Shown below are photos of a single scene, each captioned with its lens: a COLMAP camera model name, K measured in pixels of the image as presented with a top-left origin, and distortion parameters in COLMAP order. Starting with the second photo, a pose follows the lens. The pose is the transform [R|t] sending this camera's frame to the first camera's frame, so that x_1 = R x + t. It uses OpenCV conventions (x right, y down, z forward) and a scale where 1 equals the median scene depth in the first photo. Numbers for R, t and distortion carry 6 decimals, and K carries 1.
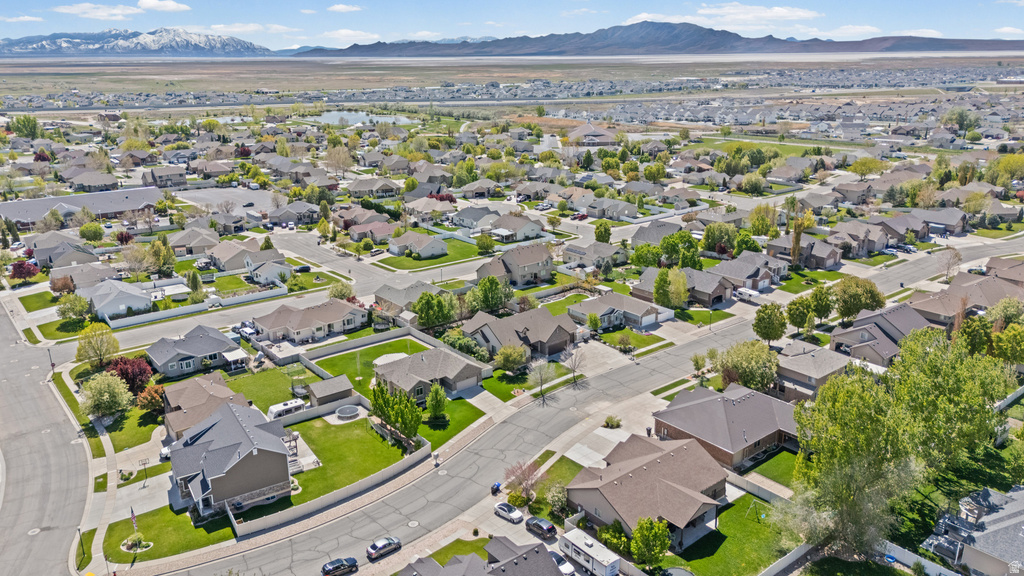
lens RADIAL K [[744.3, 0, 508.7], [0, 744.3, 288.8], [0, 0, 1]] dist [0.095624, -0.118911]
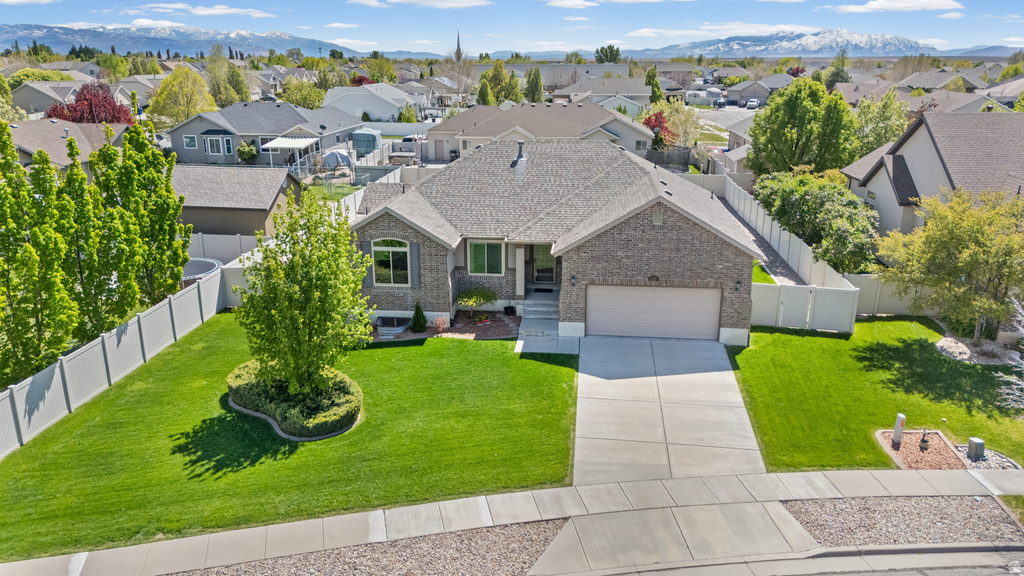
lens RADIAL K [[744.3, 0, 508.7], [0, 744.3, 288.8], [0, 0, 1]] dist [0.095624, -0.118911]
pose [[0.708118, 0.219212, -0.671204, 0.041051], [-0.216479, 0.972210, 0.089135, 0.094585], [0.672091, 0.082184, 0.735894, 0.698703]]
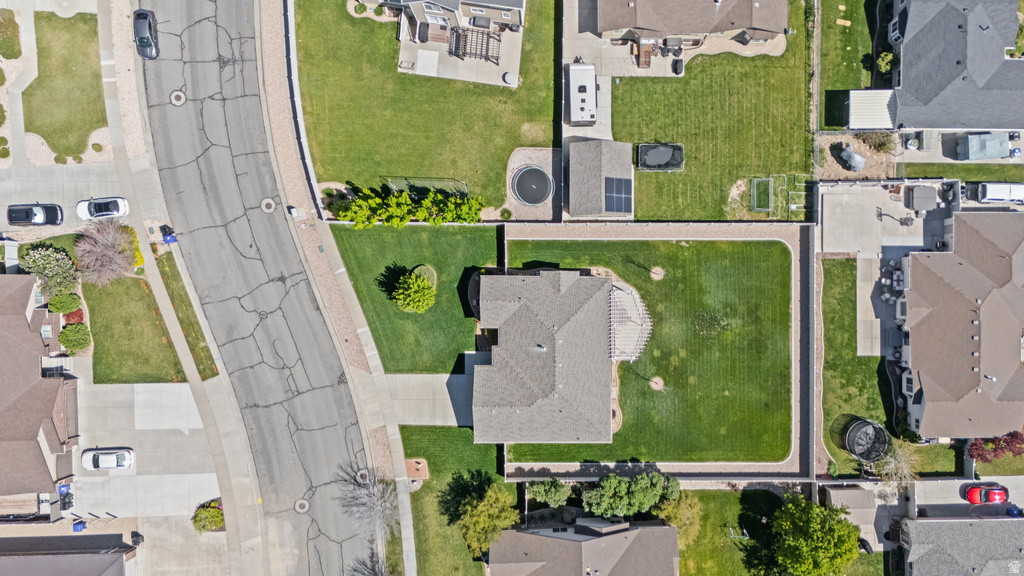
lens RADIAL K [[744.3, 0, 508.7], [0, 744.3, 288.8], [0, 0, 1]] dist [0.095624, -0.118911]
pose [[-0.628441, 0.777729, -0.014145, -0.103993], [-0.286313, -0.214370, 0.933847, -0.301931], [0.723248, 0.590917, 0.357392, 0.654621]]
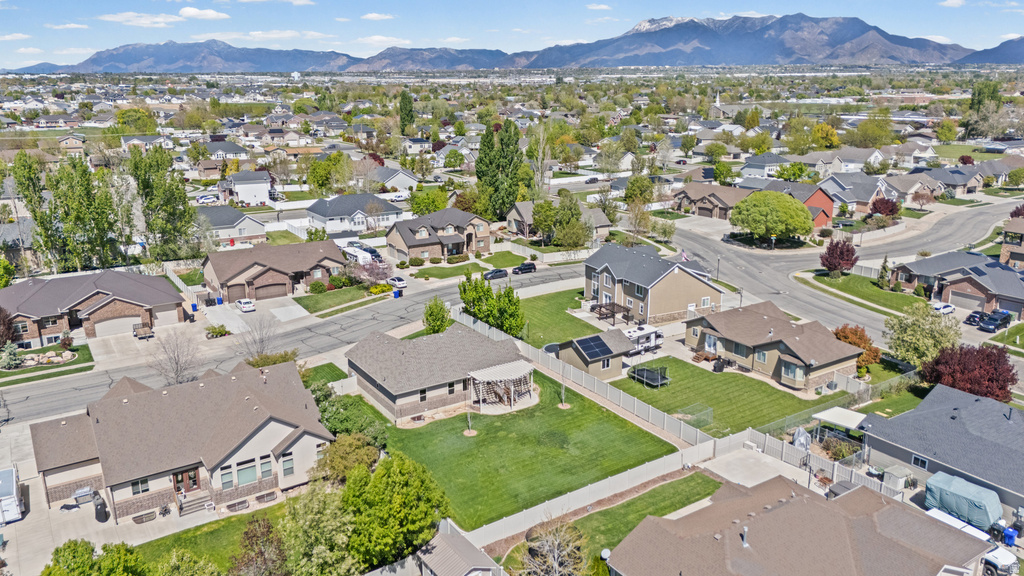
lens RADIAL K [[744.3, 0, 508.7], [0, 744.3, 288.8], [0, 0, 1]] dist [0.095624, -0.118911]
pose [[-0.996119, -0.013556, 0.086964, -0.176000], [0.035791, 0.840291, 0.540952, -0.212176], [-0.080408, 0.541965, -0.836545, 1.232455]]
